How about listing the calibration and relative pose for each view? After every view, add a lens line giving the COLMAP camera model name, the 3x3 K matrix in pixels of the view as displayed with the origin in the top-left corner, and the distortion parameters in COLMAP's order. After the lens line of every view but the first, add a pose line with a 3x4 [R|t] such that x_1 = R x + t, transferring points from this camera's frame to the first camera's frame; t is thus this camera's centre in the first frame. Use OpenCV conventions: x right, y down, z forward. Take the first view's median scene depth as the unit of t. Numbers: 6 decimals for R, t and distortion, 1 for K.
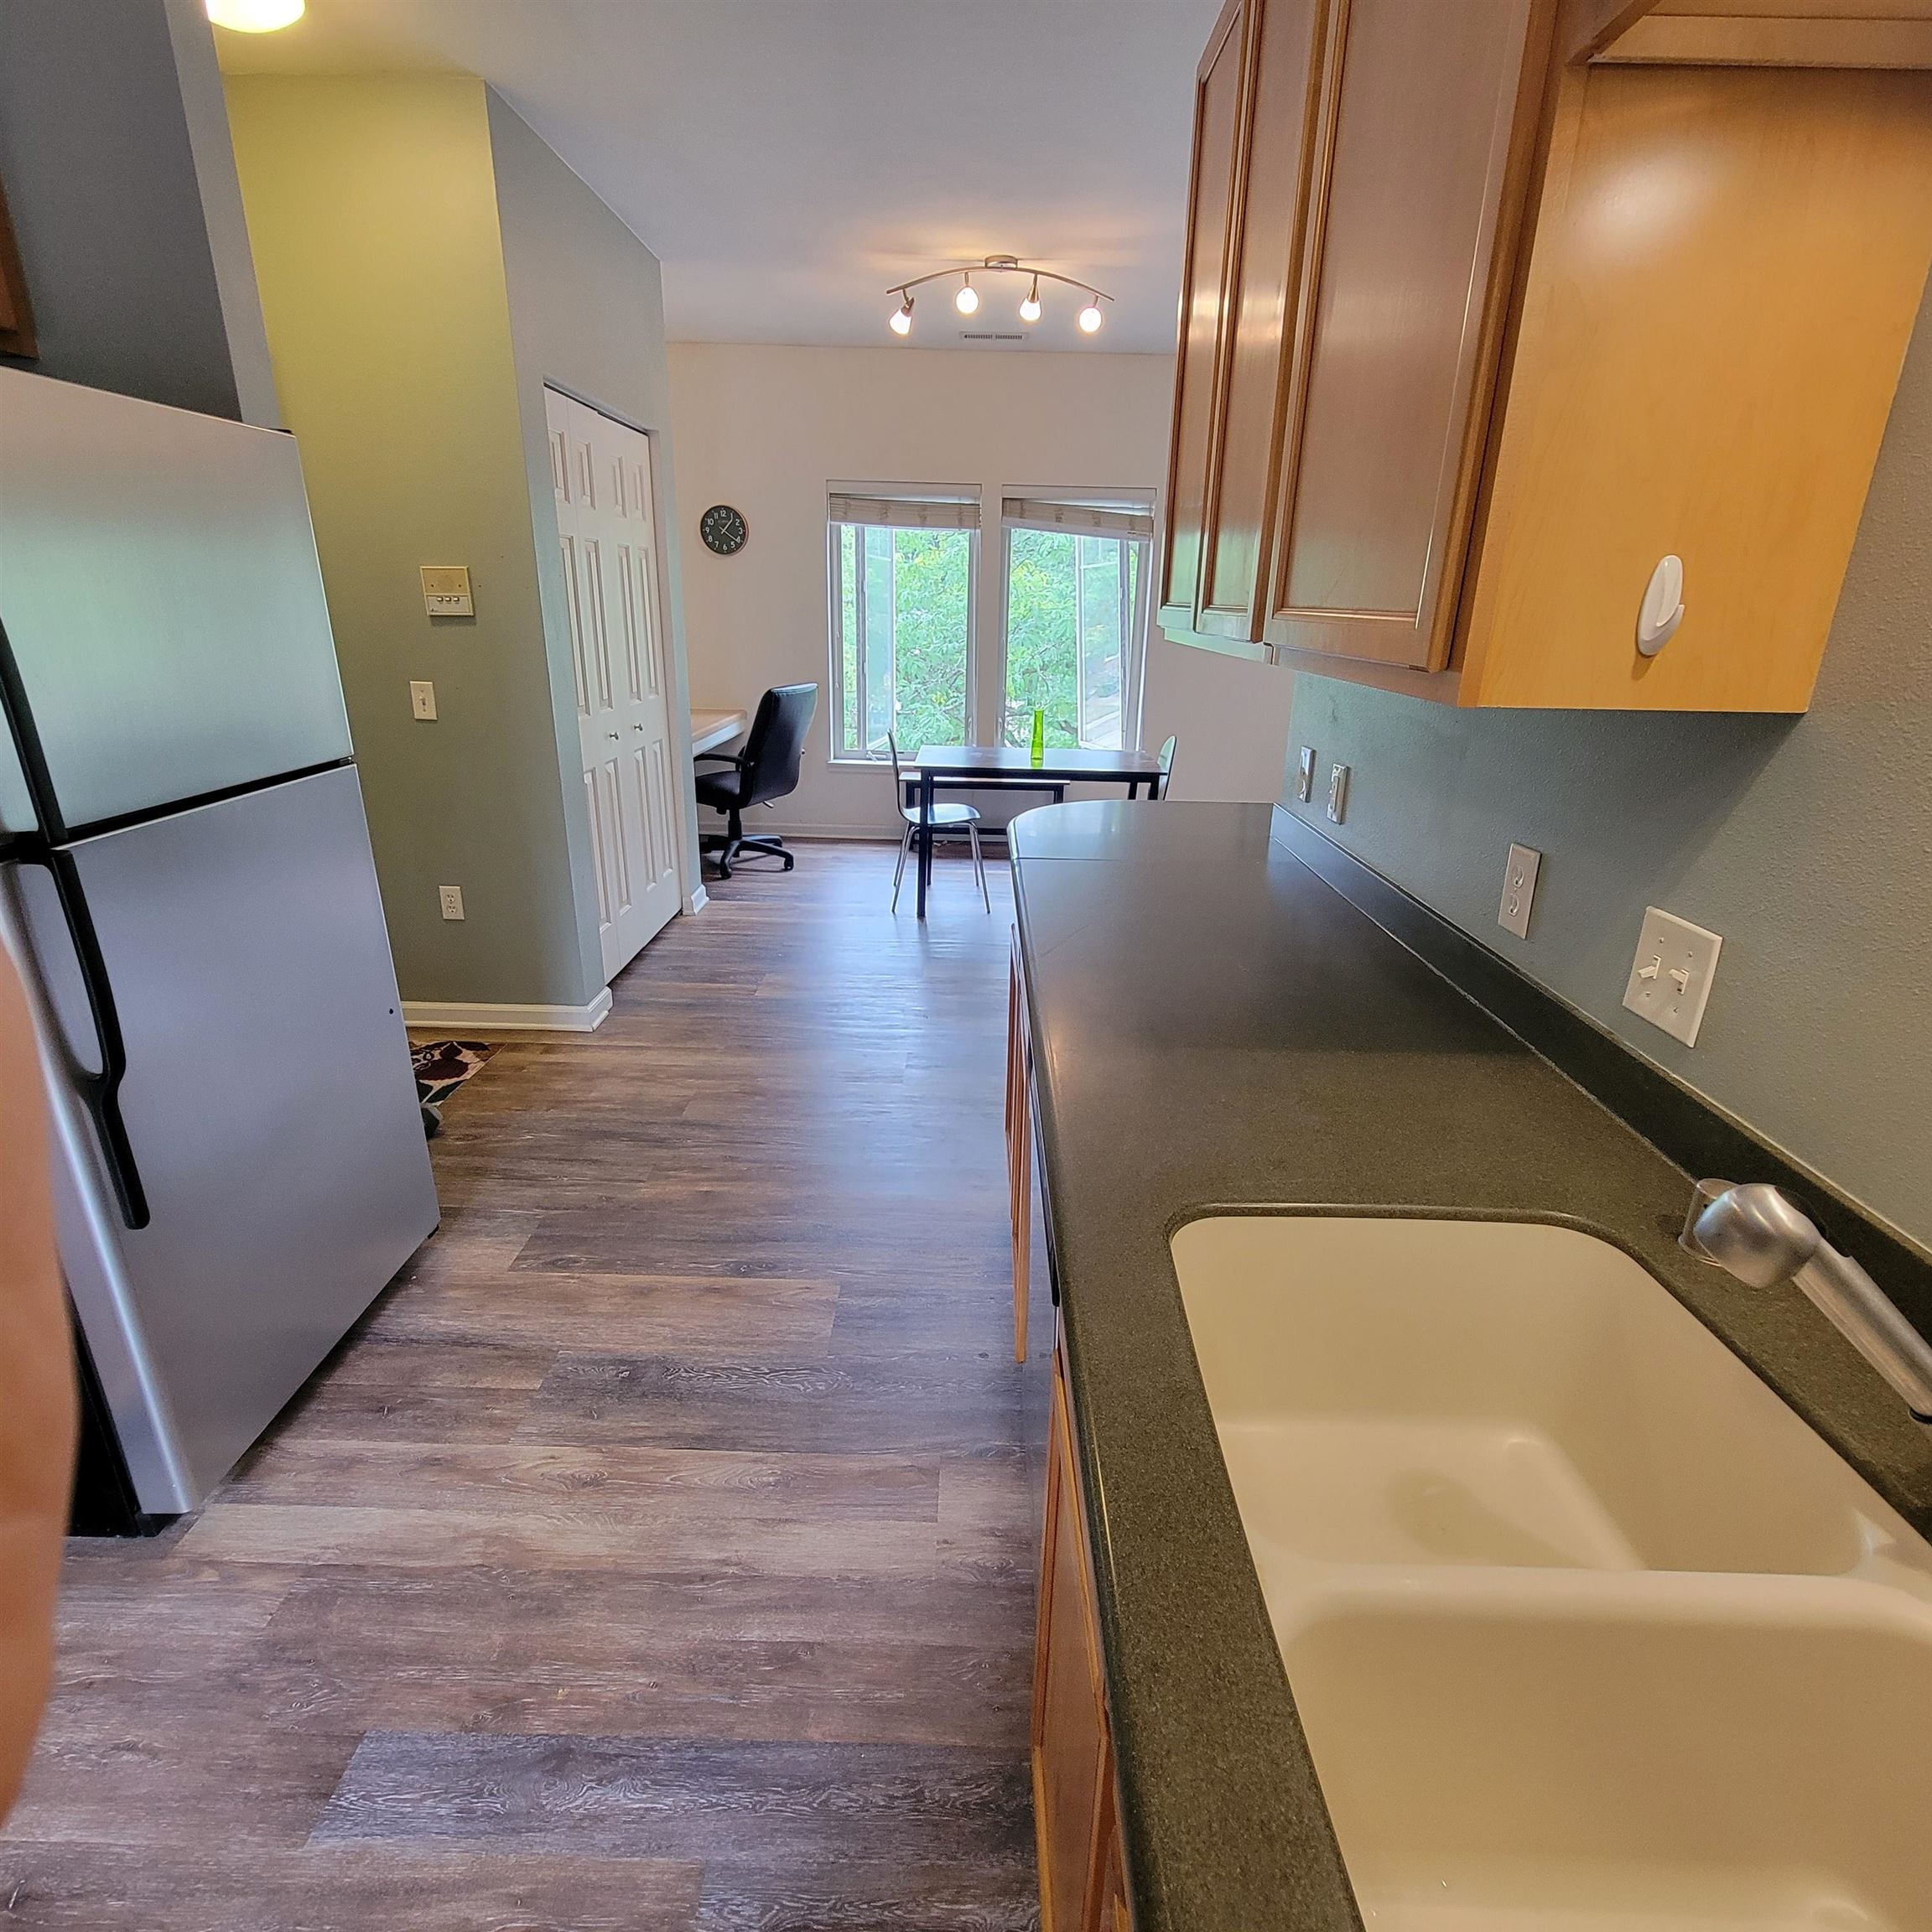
lens RADIAL K [[1051.9, 0, 961.0], [0, 1051.9, 959.8], [0, 0, 1]] dist [-0.001439, 0.000975]
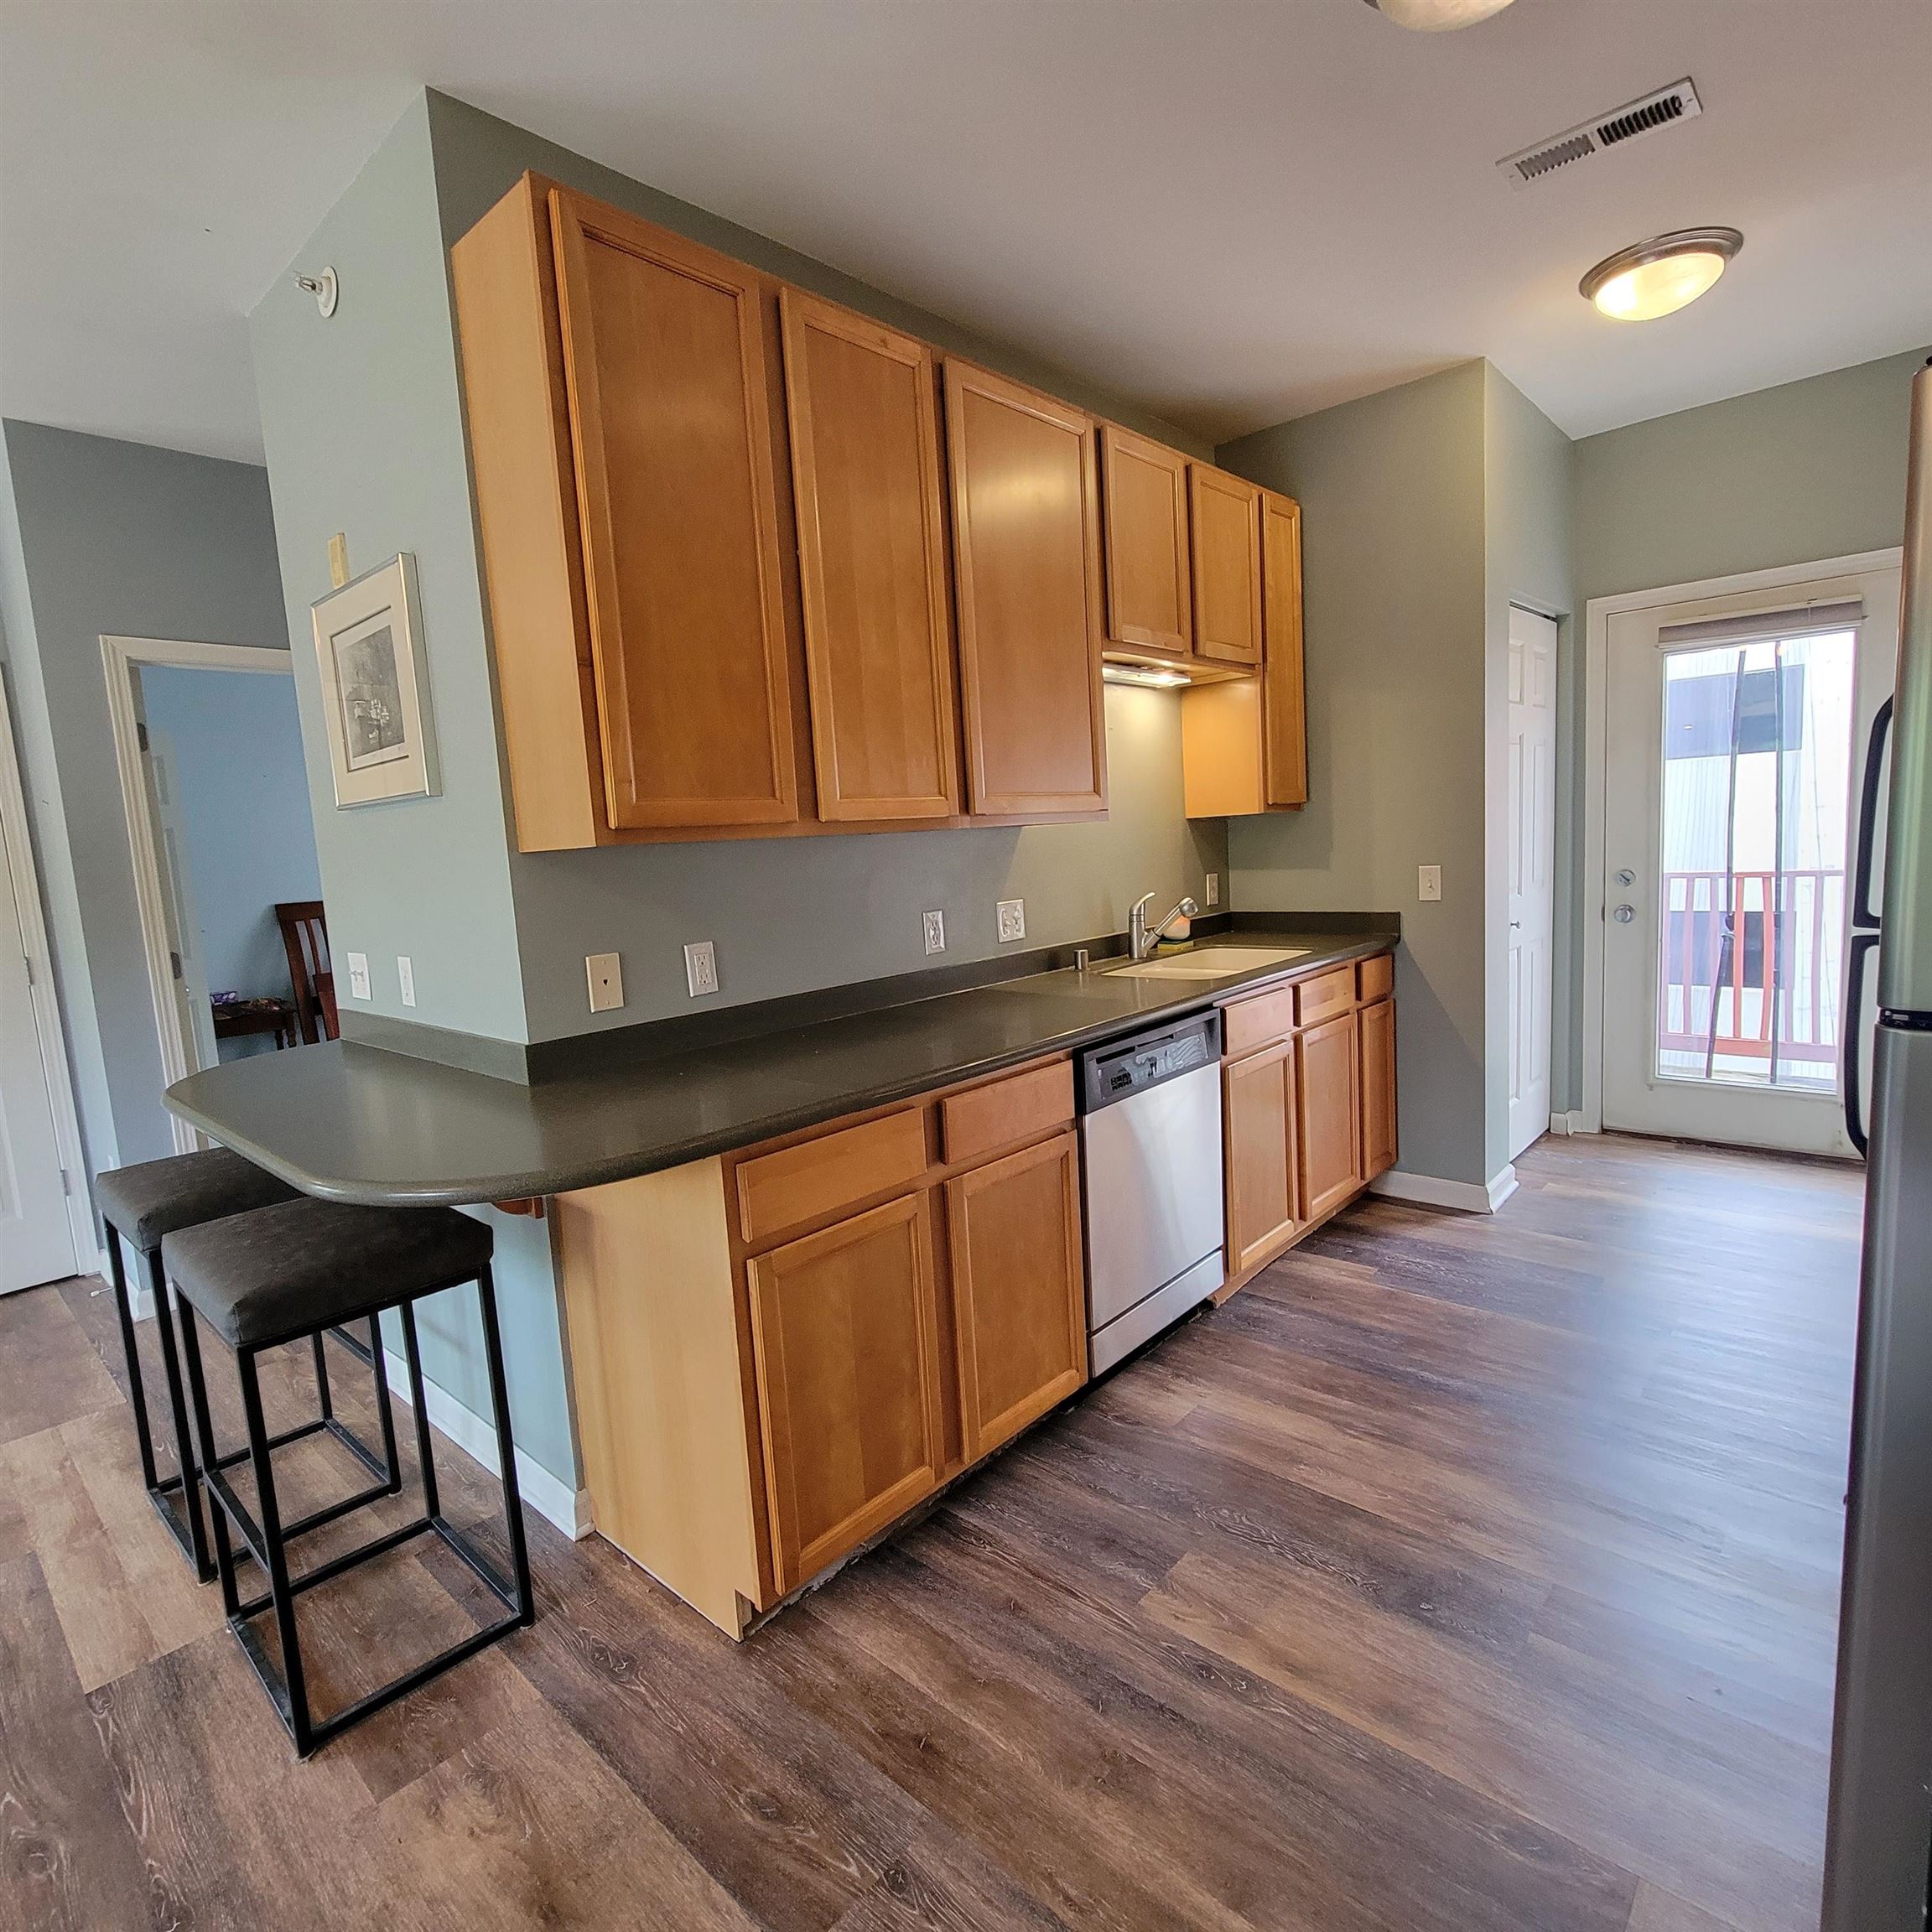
lens RADIAL K [[1051.9, 0, 961.7], [0, 1051.9, 960.1], [0, 0, 1]] dist [-0.001439, 0.000975]
pose [[-0.747175, -0.048889, 0.662827, -0.287342], [0.261140, 0.895490, 0.360421, -0.245790], [-0.611176, 0.442388, -0.656321, 0.772321]]
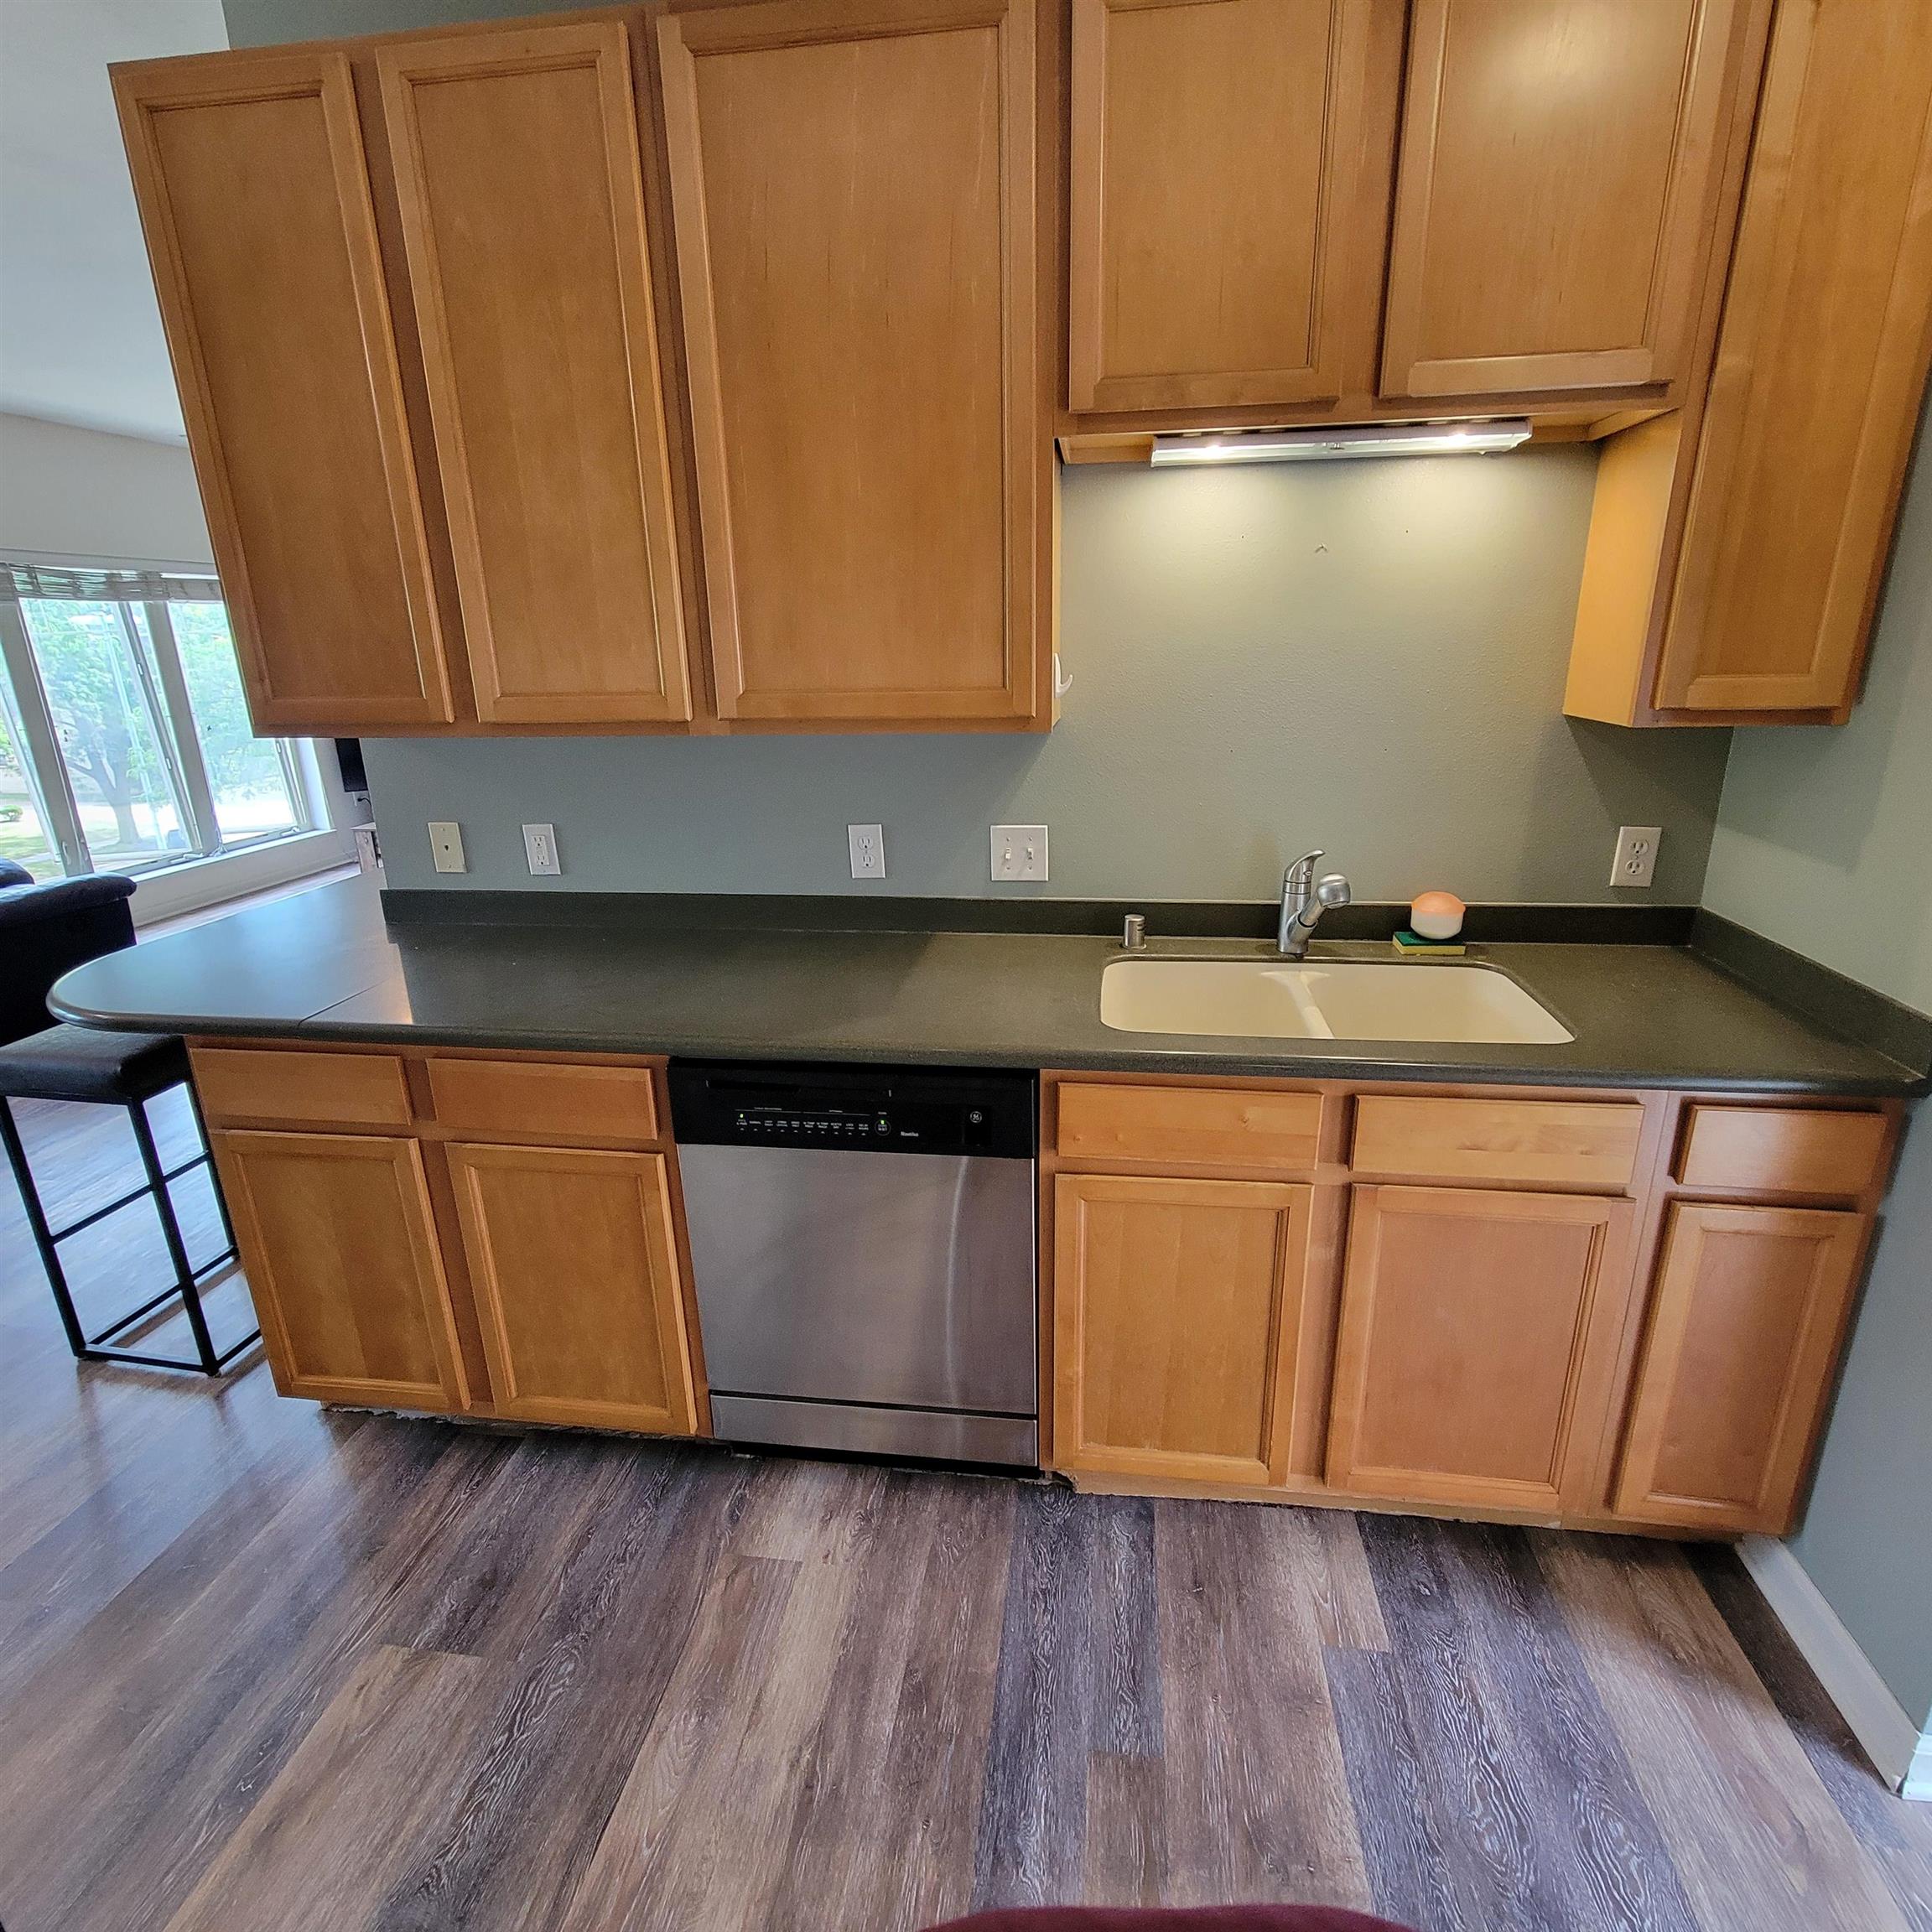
lens RADIAL K [[1051.9, 0, 958.0], [0, 1051.9, 960.2], [0, 0, 1]] dist [-0.001439, 0.000975]
pose [[0.130640, -0.313958, 0.940406, -0.332738], [0.347180, 0.902963, 0.253228, -0.090728], [-0.928655, 0.293409, 0.226963, 0.183980]]
